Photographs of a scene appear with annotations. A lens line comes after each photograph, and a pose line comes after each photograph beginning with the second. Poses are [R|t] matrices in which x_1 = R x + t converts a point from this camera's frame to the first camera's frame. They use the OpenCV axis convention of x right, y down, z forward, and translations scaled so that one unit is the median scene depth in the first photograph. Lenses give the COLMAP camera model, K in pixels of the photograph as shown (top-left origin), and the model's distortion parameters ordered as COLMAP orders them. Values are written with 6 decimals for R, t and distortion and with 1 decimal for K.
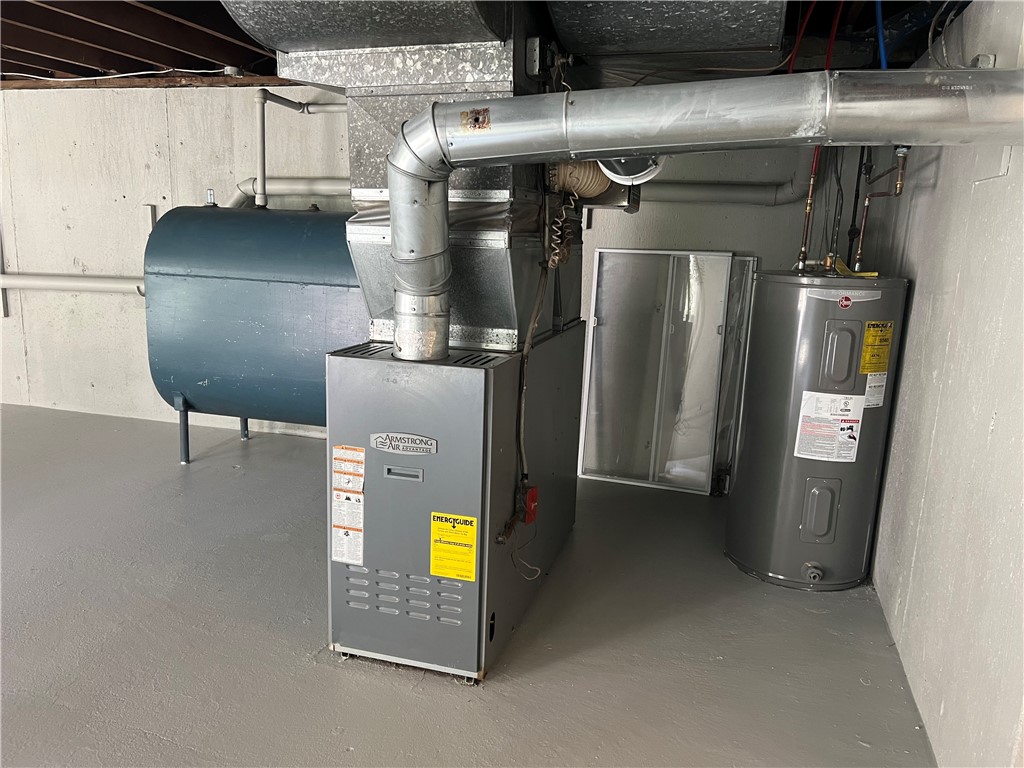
lens RADIAL K [[768.8, 0, 511.5], [0, 768.8, 383.4], [0, 0, 1]] dist [0.013627, 0.000083]
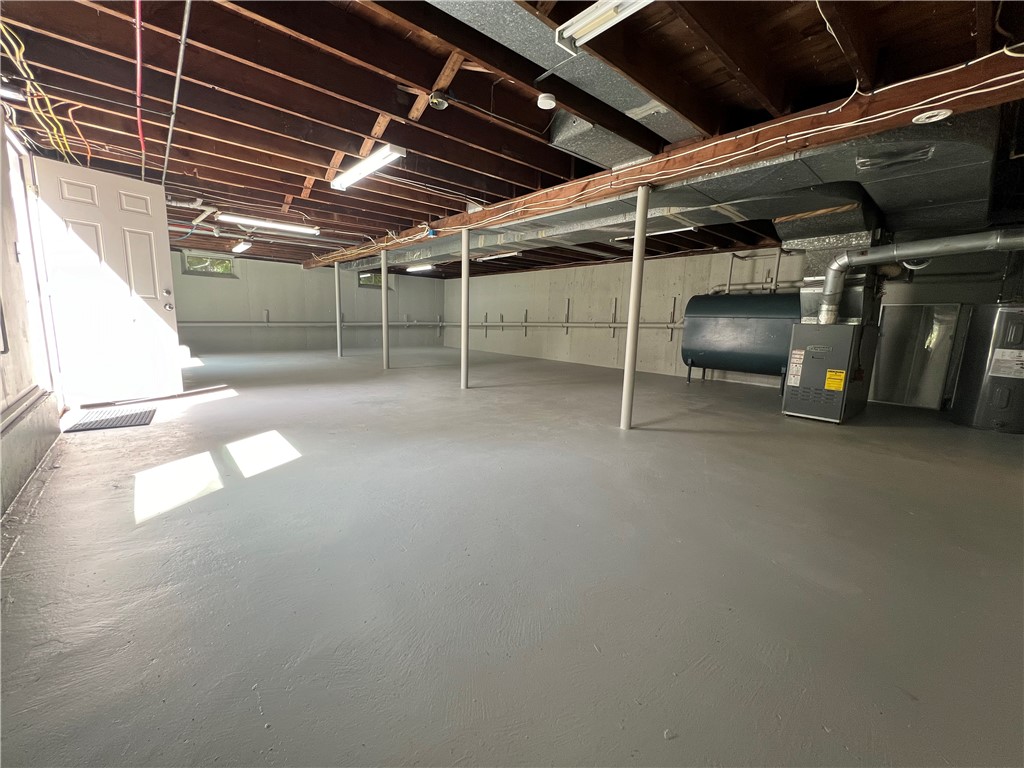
lens RADIAL K [[412.3, 0, 512.7], [0, 412.3, 387.3], [0, 0, 1]] dist [0.001281, 0.000045]
pose [[0.849135, 0.071704, -0.523286, -0.300622], [-0.100091, 0.994635, -0.026127, 0.399788], [0.518606, 0.074562, 0.851756, -1.172162]]
